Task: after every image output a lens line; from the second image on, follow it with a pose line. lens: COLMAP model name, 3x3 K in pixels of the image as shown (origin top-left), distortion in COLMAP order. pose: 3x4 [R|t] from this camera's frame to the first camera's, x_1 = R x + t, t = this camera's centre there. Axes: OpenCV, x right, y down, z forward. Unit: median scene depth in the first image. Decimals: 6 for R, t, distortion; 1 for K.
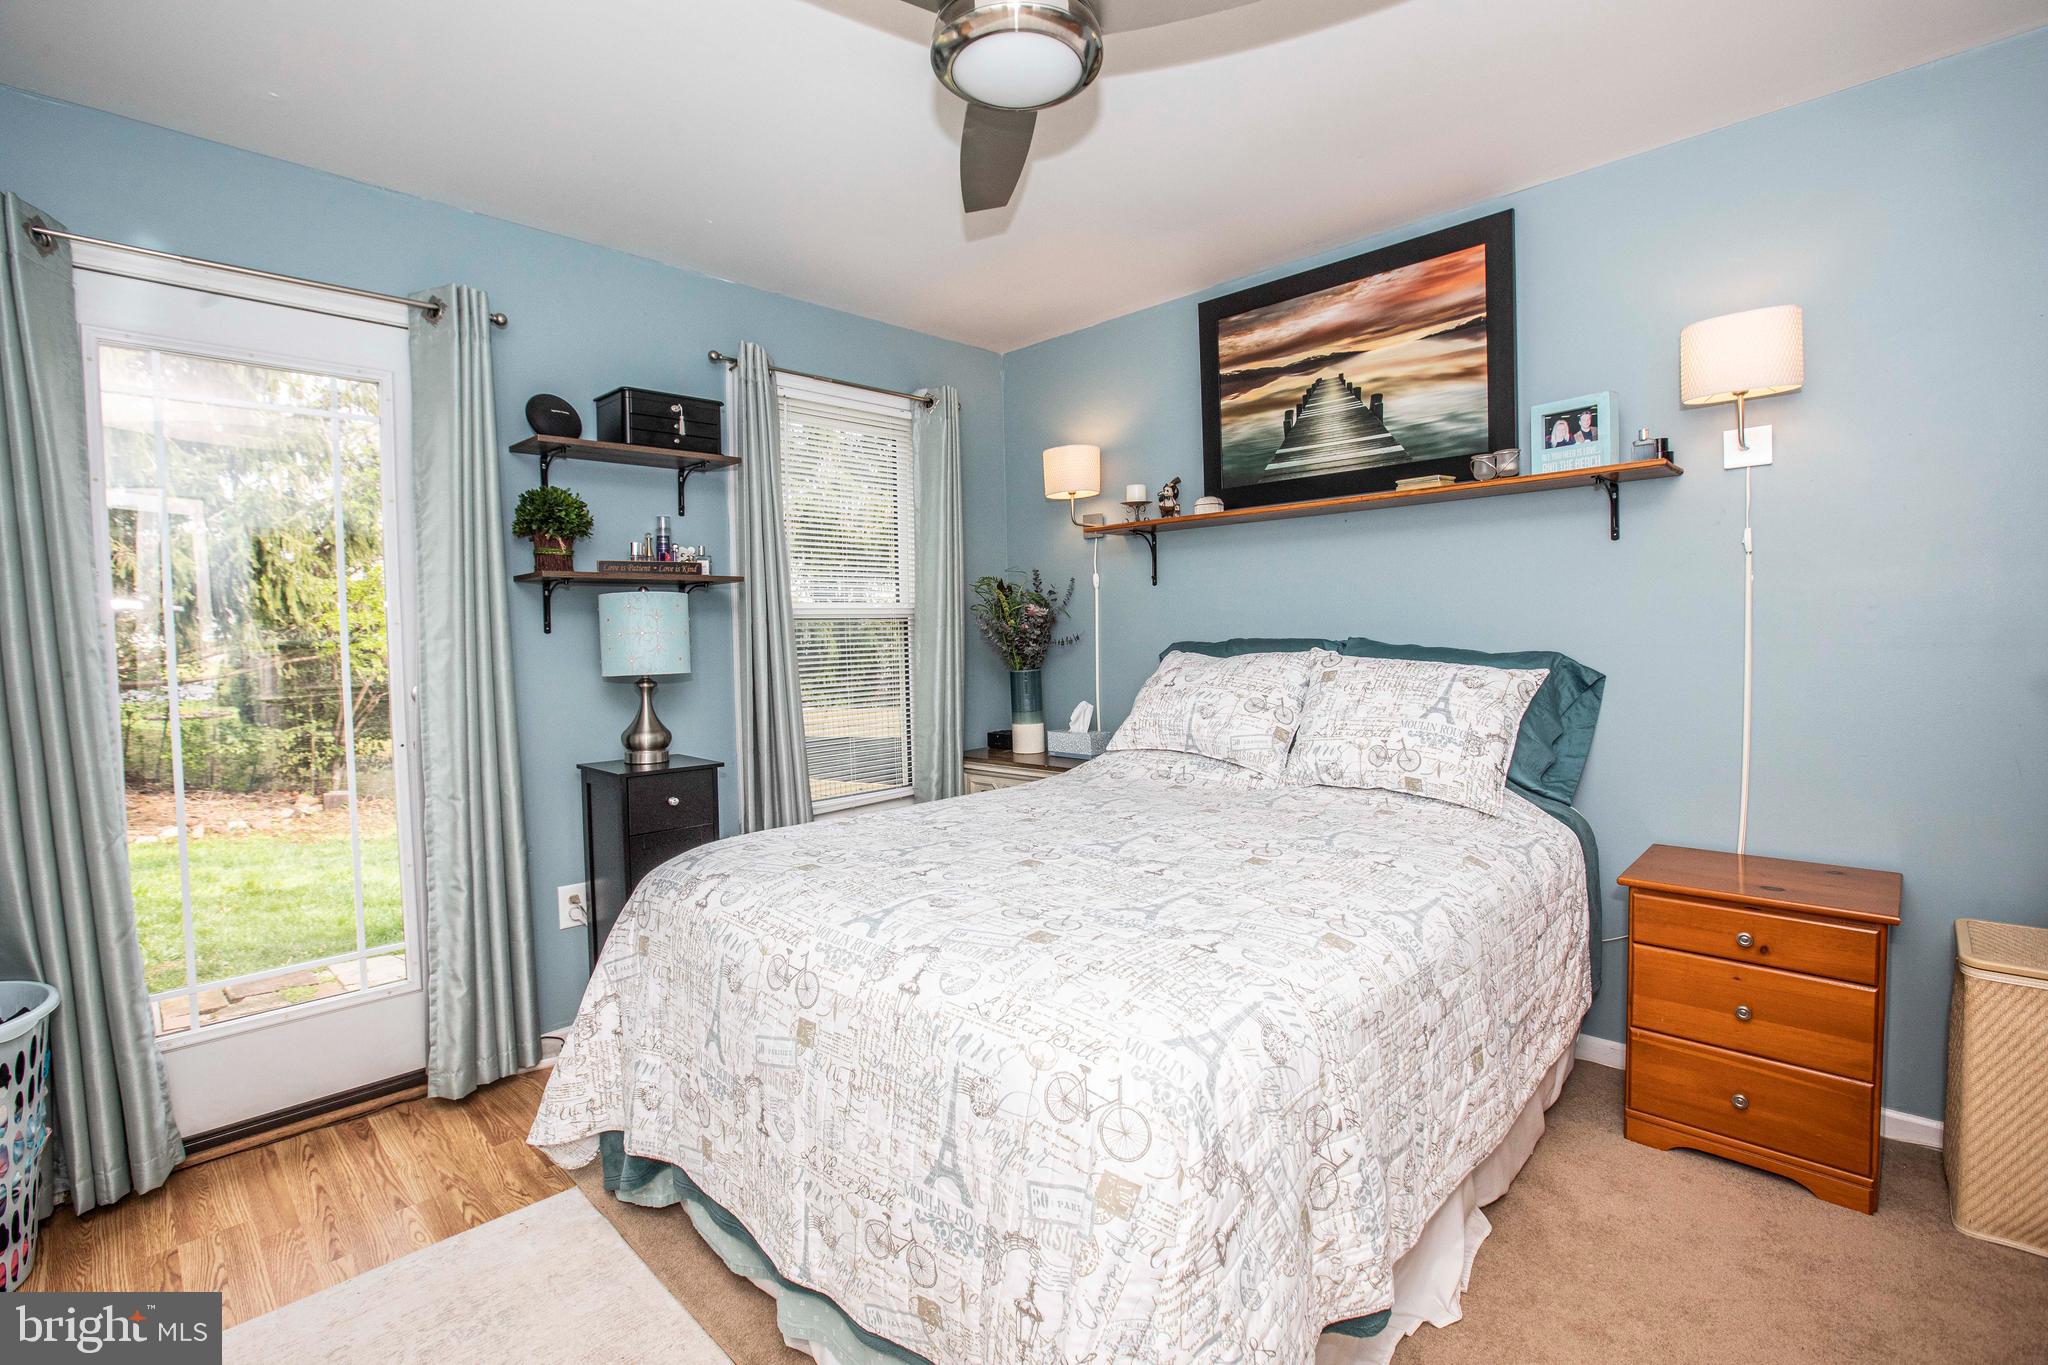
lens RADIAL K [[933.6, 0, 1016.2], [0, 933.6, 681.7], [0, 0, 1]] dist [-0.048097, 0.015525]
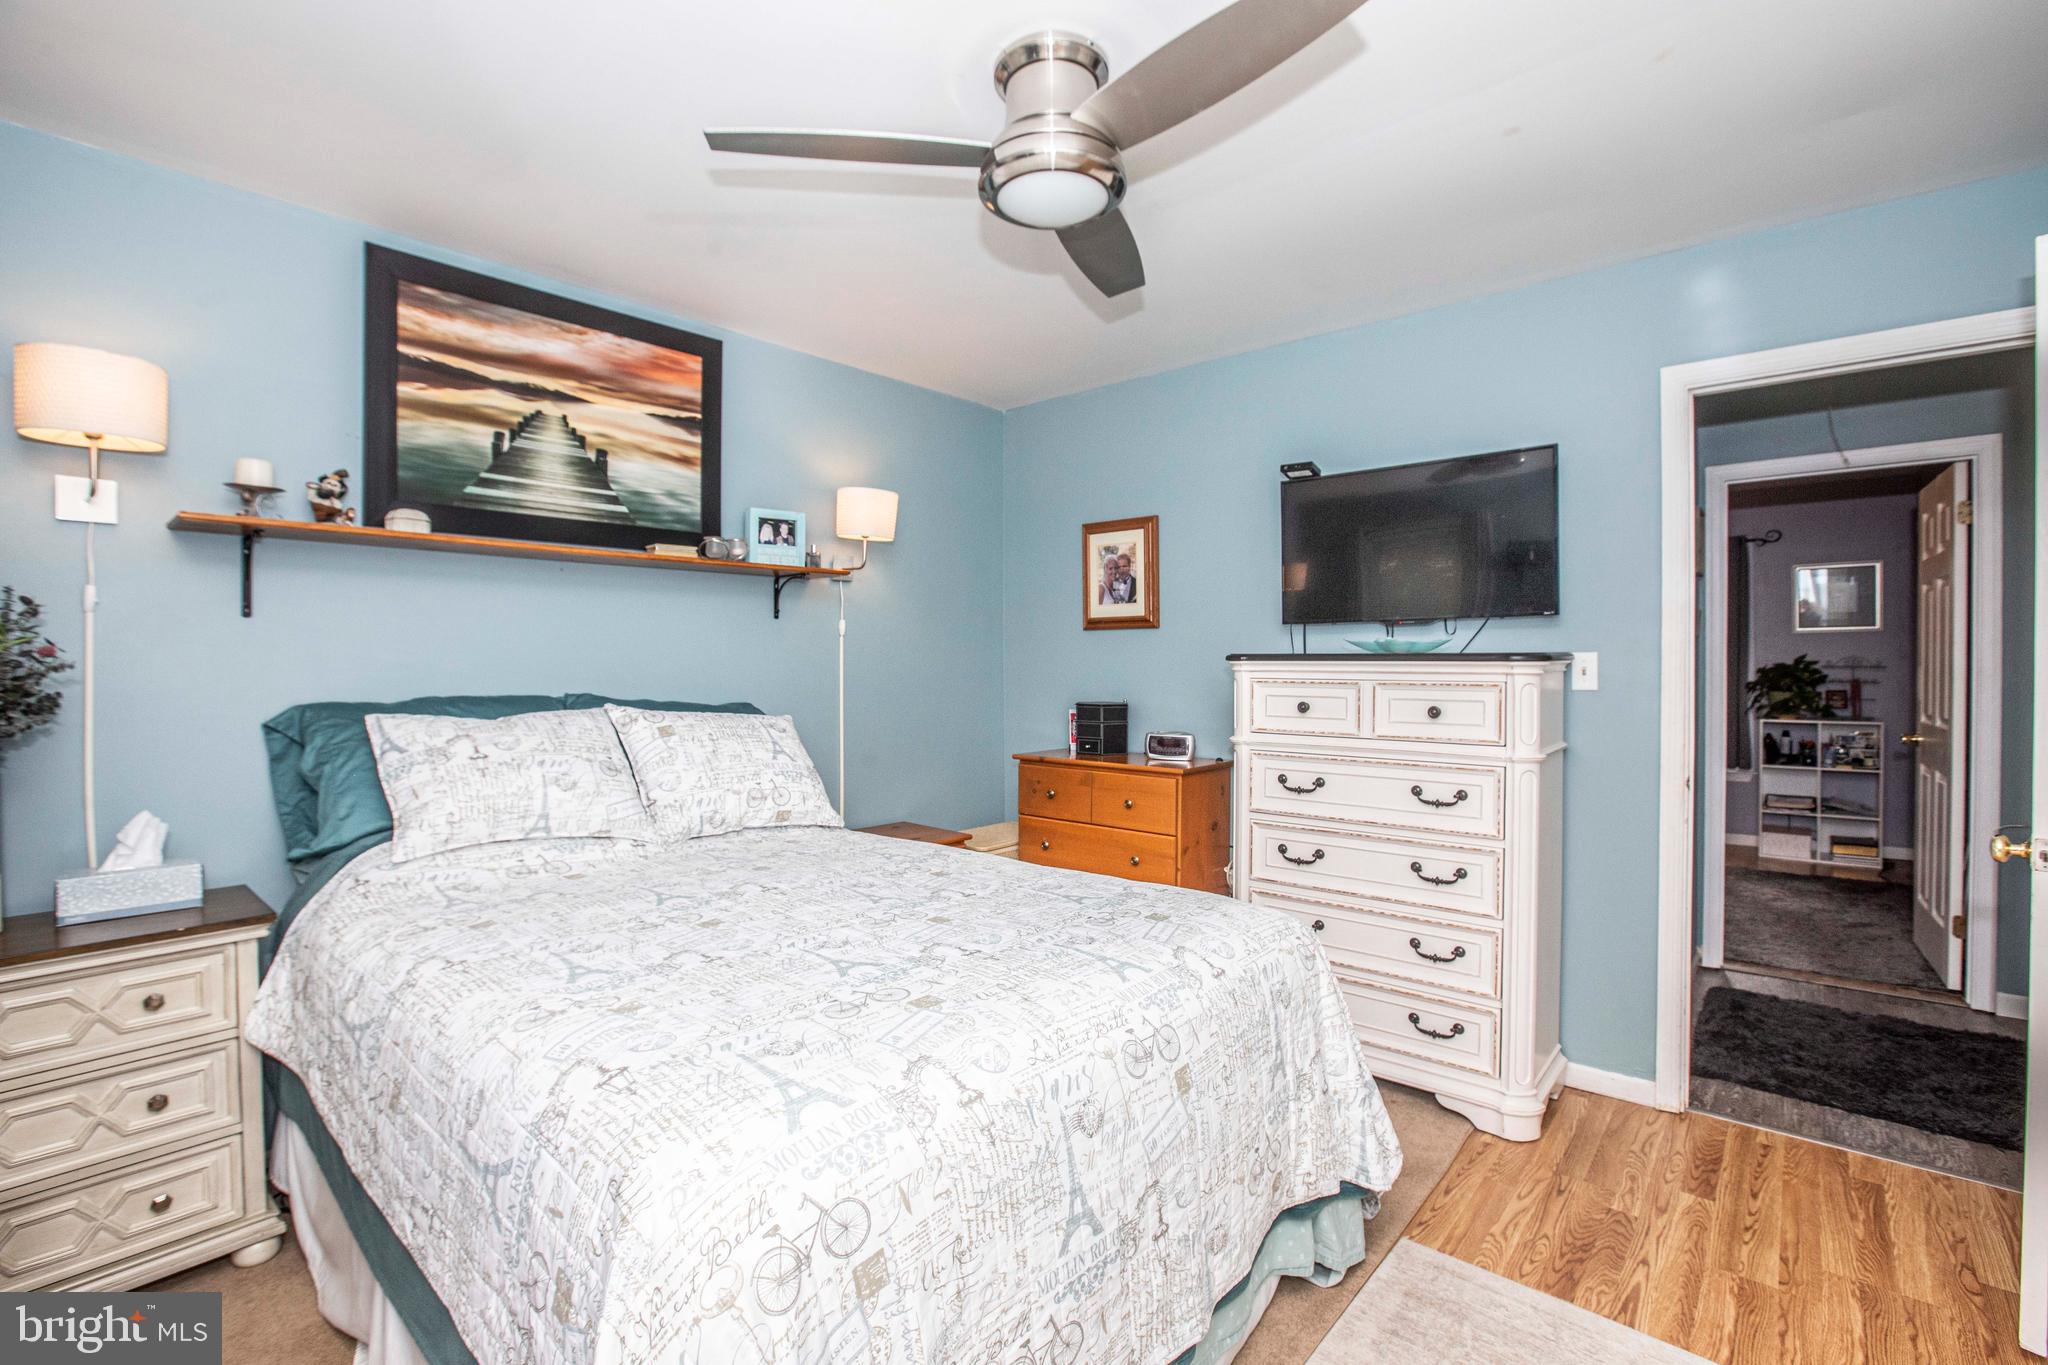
lens RADIAL K [[933.6, 0, 1016.9], [0, 933.6, 675.6], [0, 0, 1]] dist [-0.048097, 0.015525]
pose [[-0.057453, 0.019047, 0.998167, -0.616345], [0.064014, 0.997831, -0.015356, -0.023817], [-0.996294, 0.063014, -0.058548, 0.619409]]
